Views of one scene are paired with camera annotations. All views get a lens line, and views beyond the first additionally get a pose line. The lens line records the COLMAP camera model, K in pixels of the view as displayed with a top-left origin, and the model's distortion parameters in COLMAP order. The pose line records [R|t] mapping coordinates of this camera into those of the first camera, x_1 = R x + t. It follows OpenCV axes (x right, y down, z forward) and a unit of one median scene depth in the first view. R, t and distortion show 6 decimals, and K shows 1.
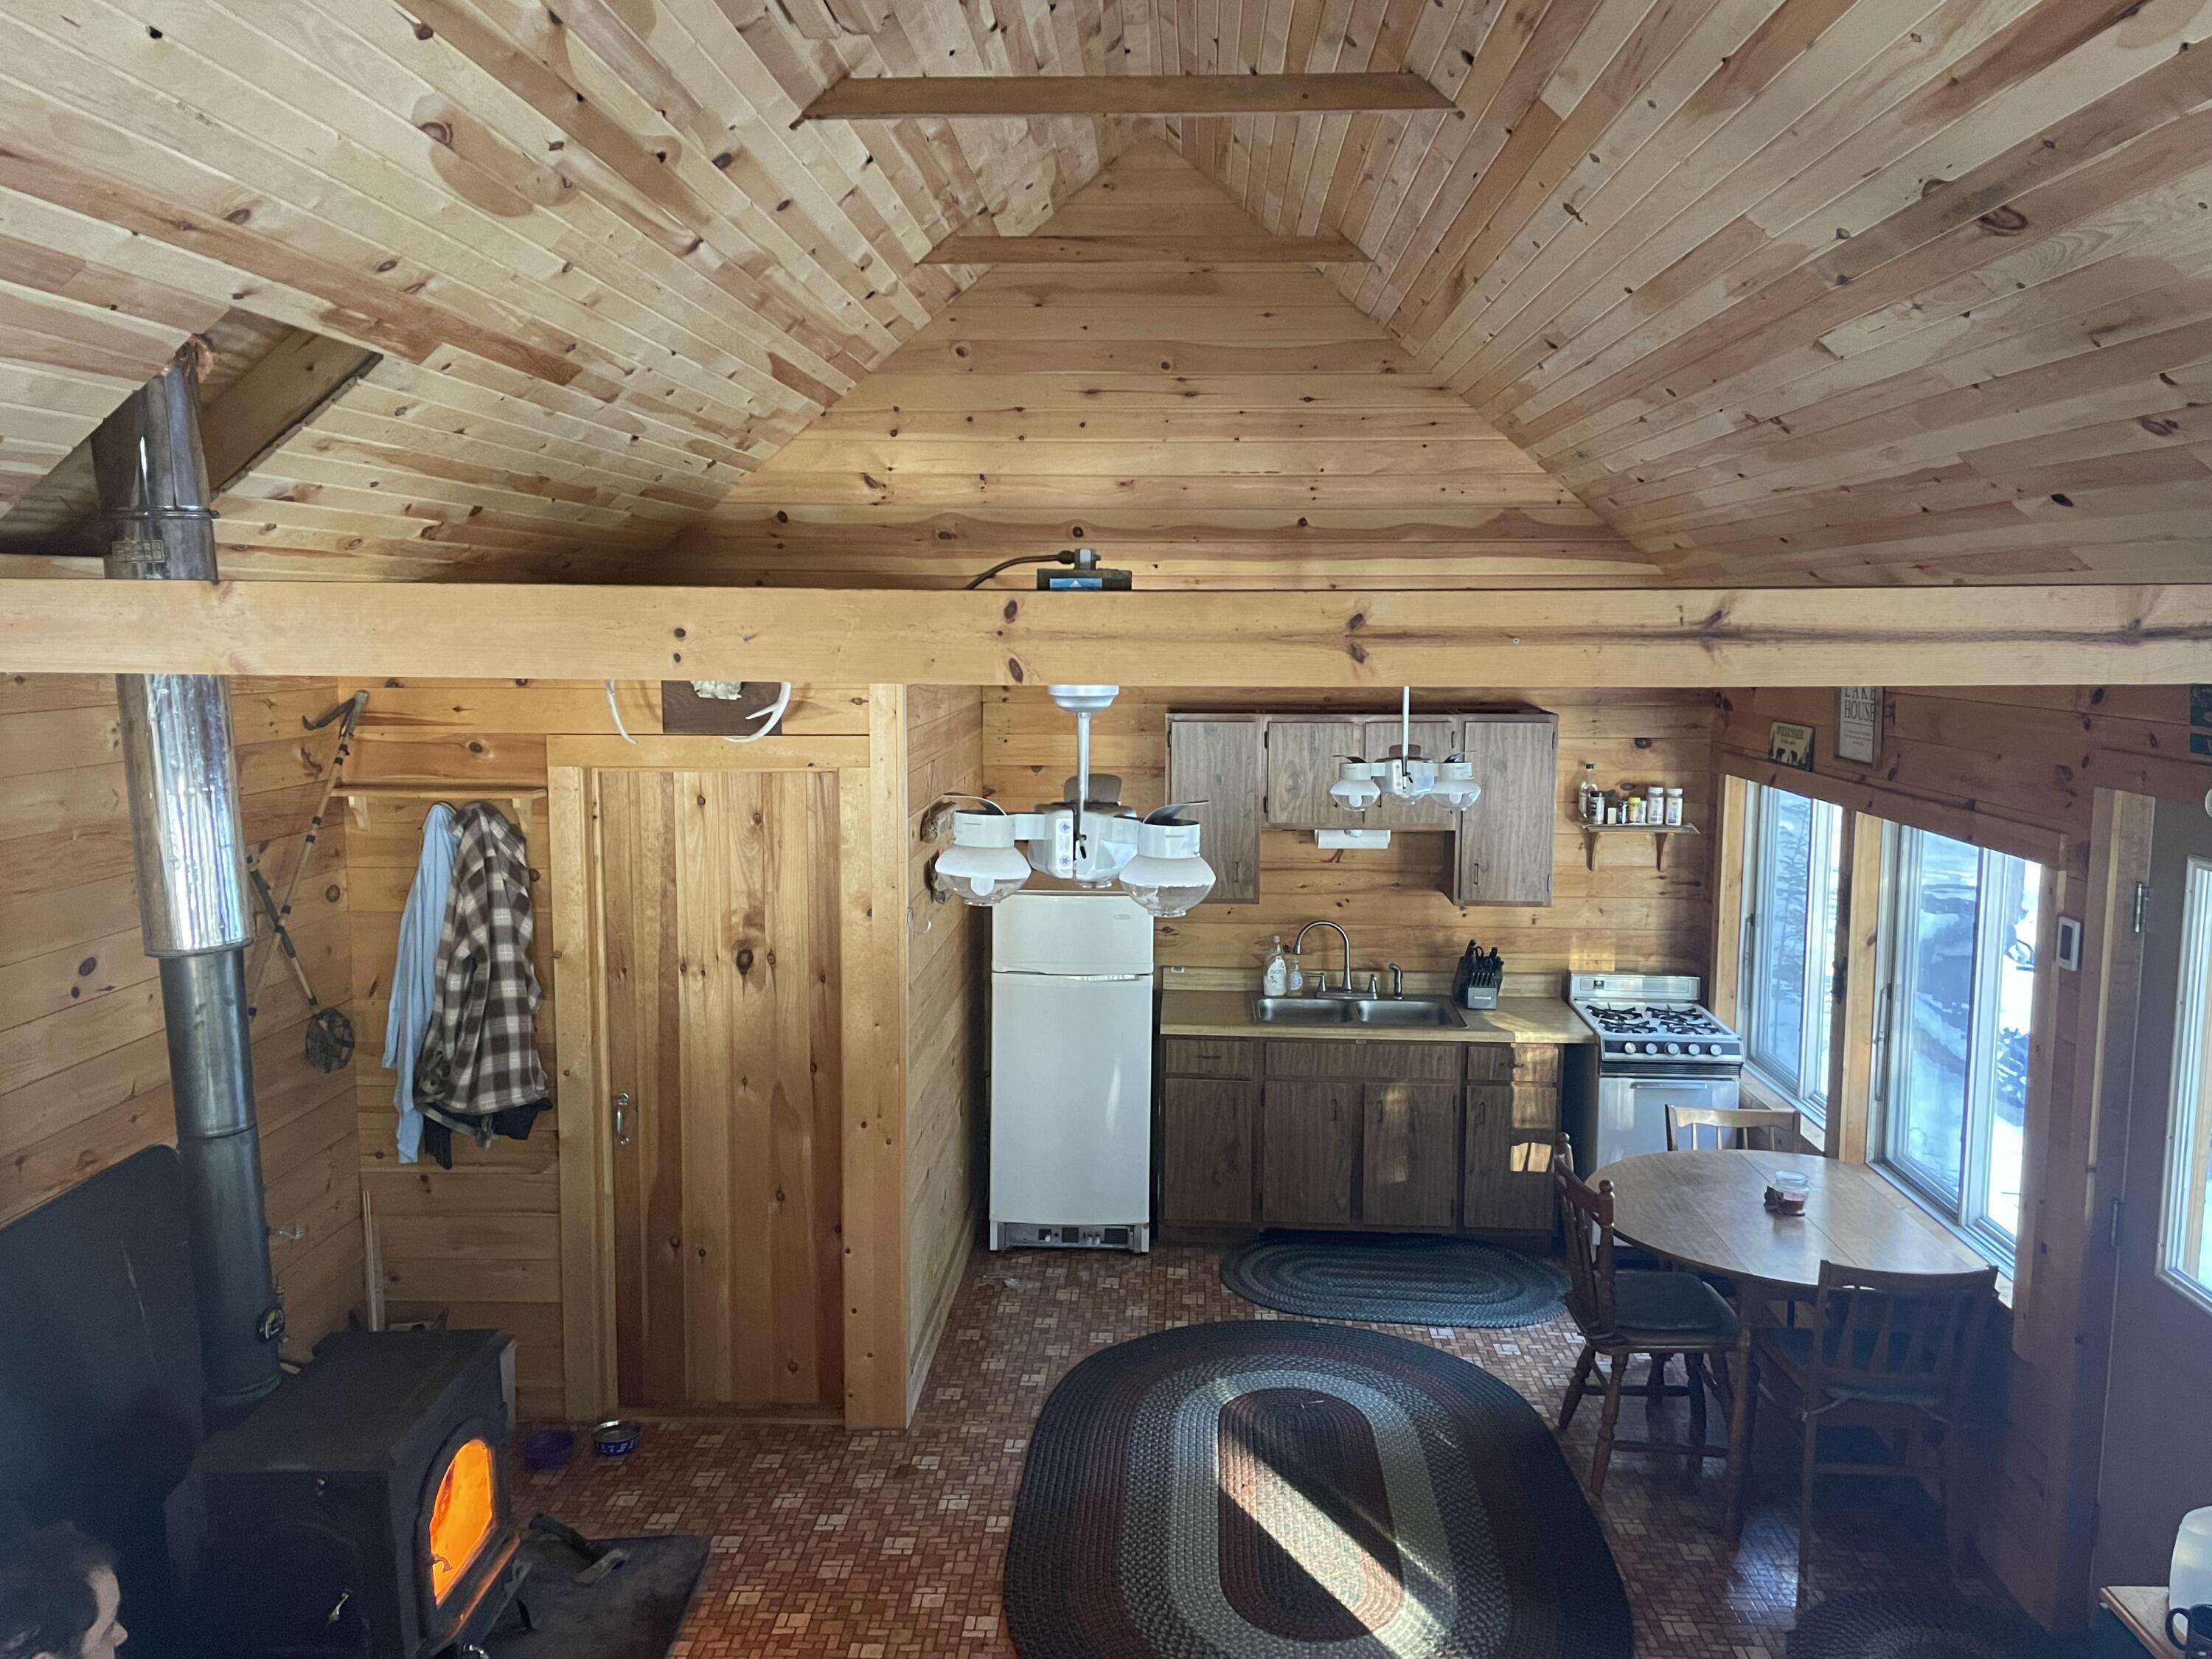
lens RADIAL K [[1708.6, 0, 1103.6], [0, 1708.6, 807.1], [0, 0, 1]] dist [0.072183, -0.097165]
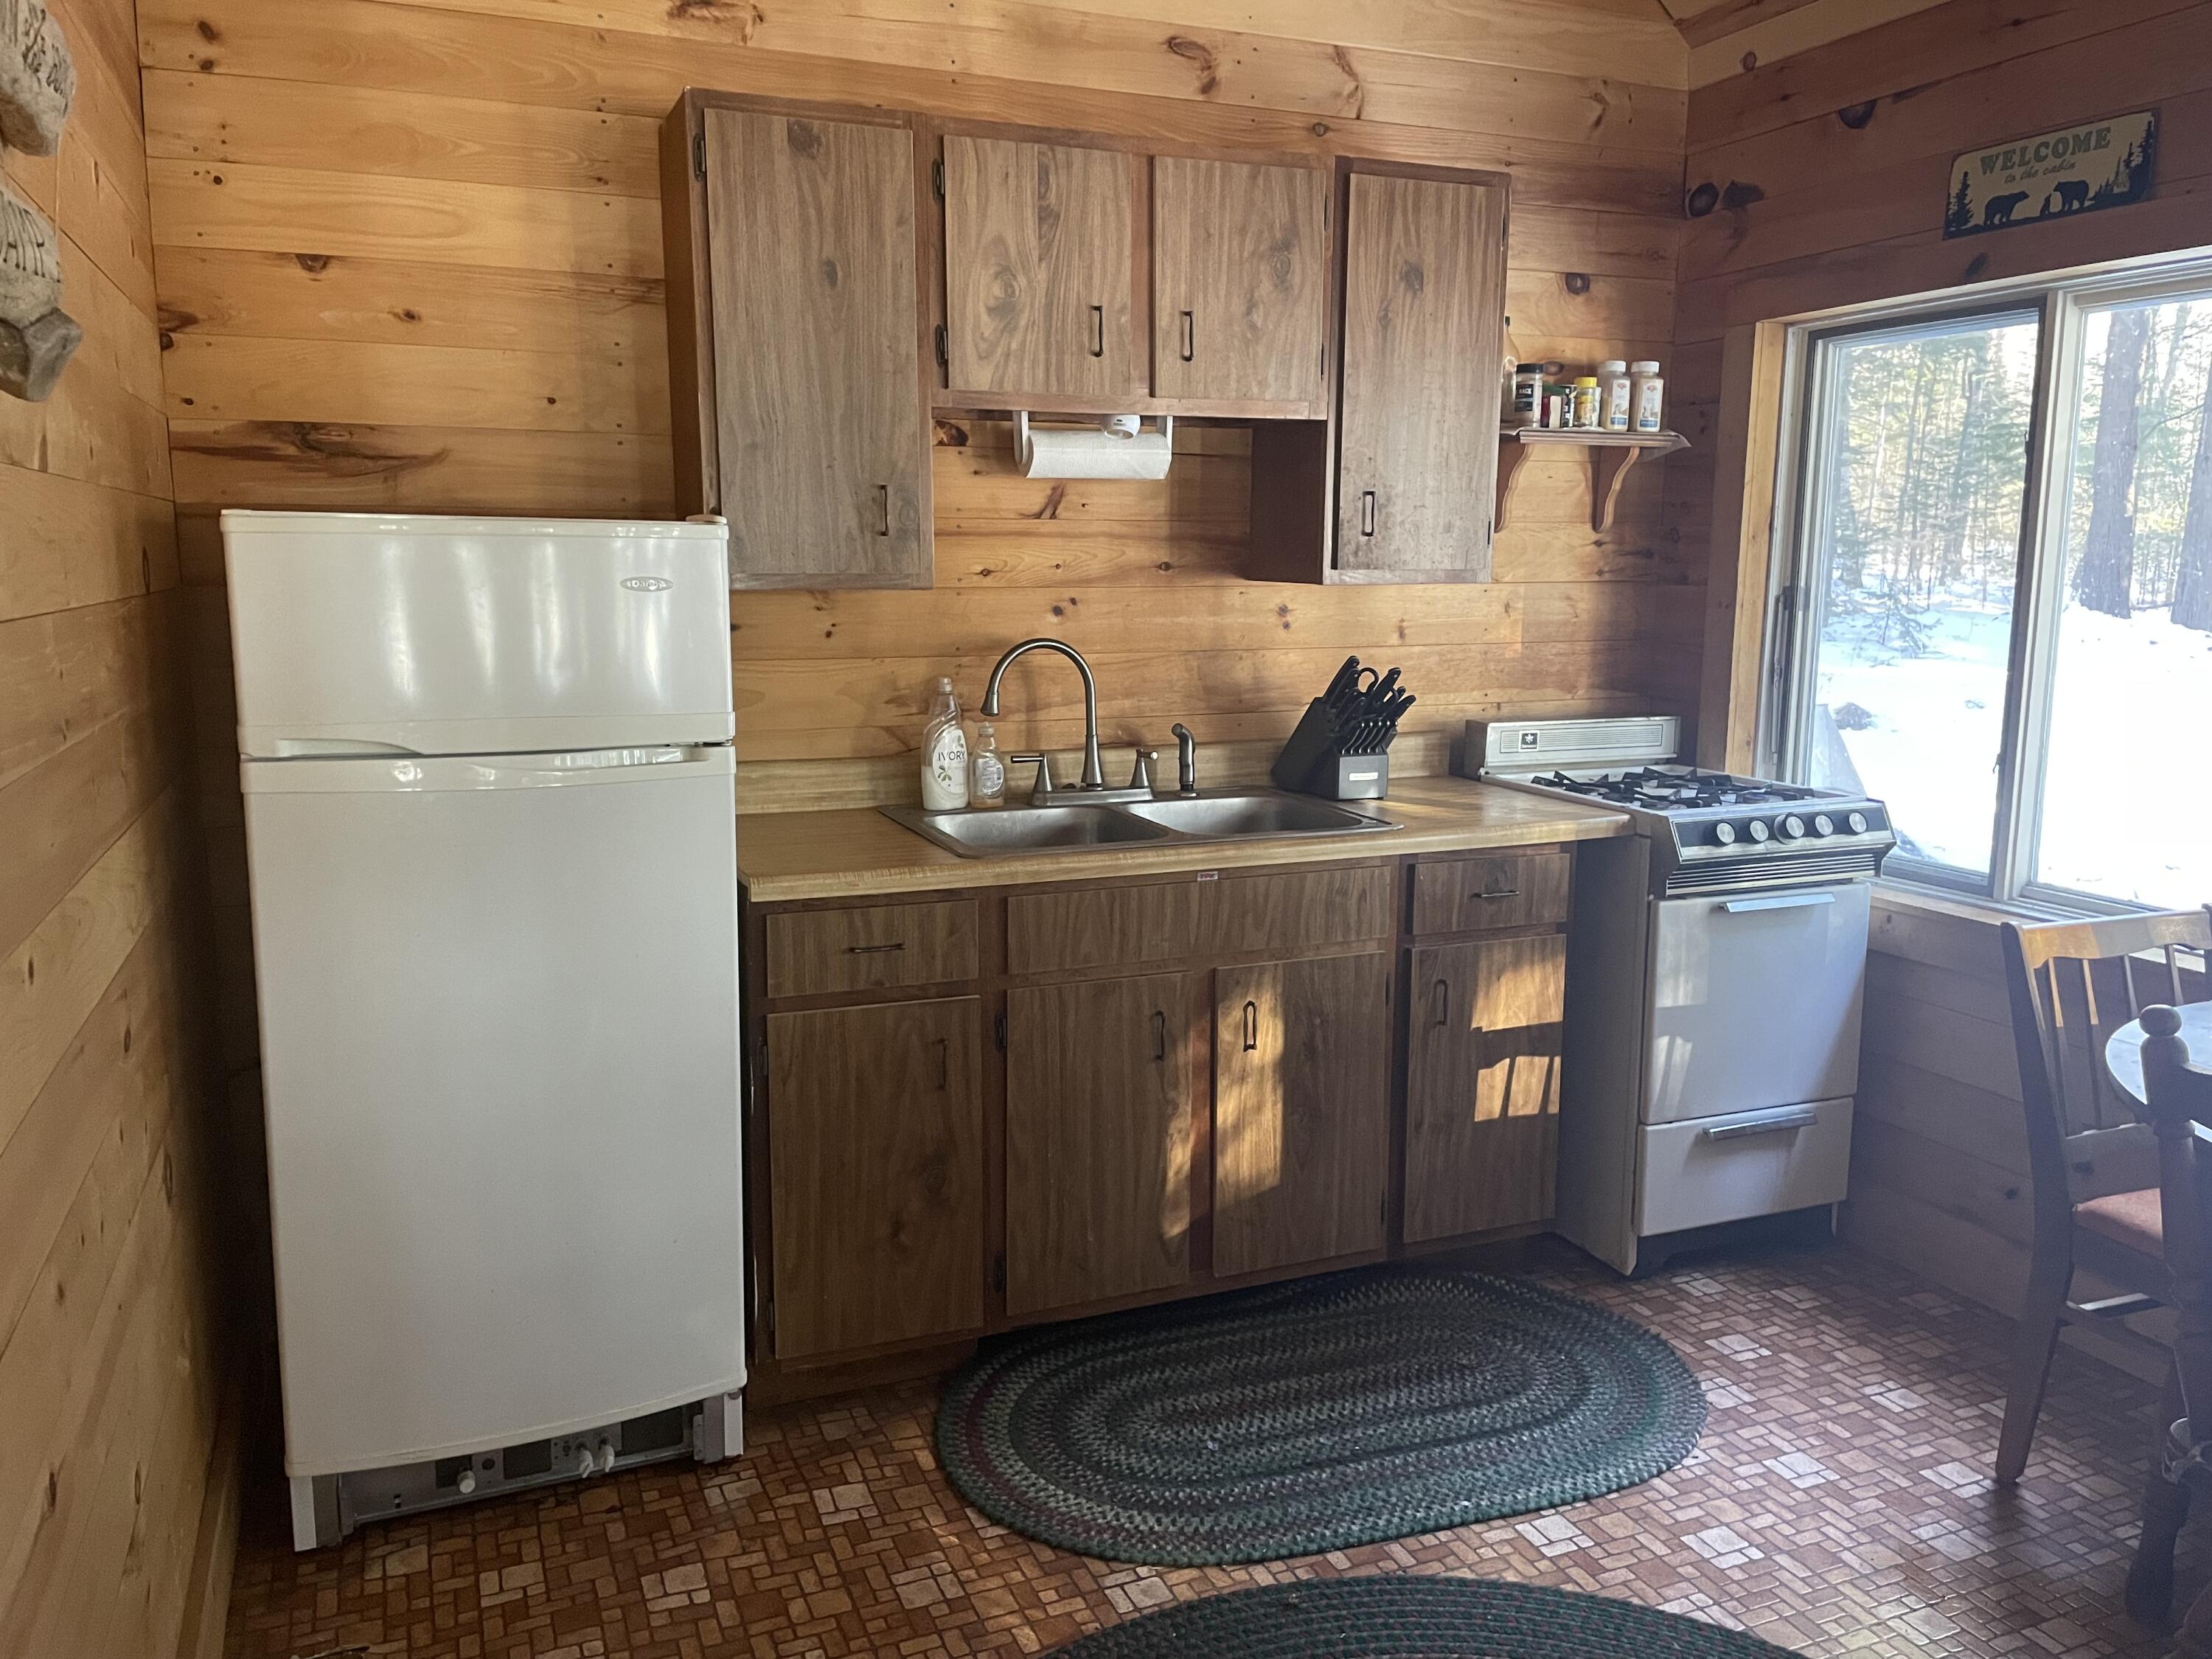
lens RADIAL K [[1667.7, 0, 1122.2], [0, 1667.7, 819.5], [0, 0, 1]] dist [0.088621, -0.116204]
pose [[0.898908, -0.071056, 0.432338, -0.054131], [0.051168, 0.997035, 0.057477, 0.096925], [-0.435140, -0.029545, 0.899878, 0.624851]]
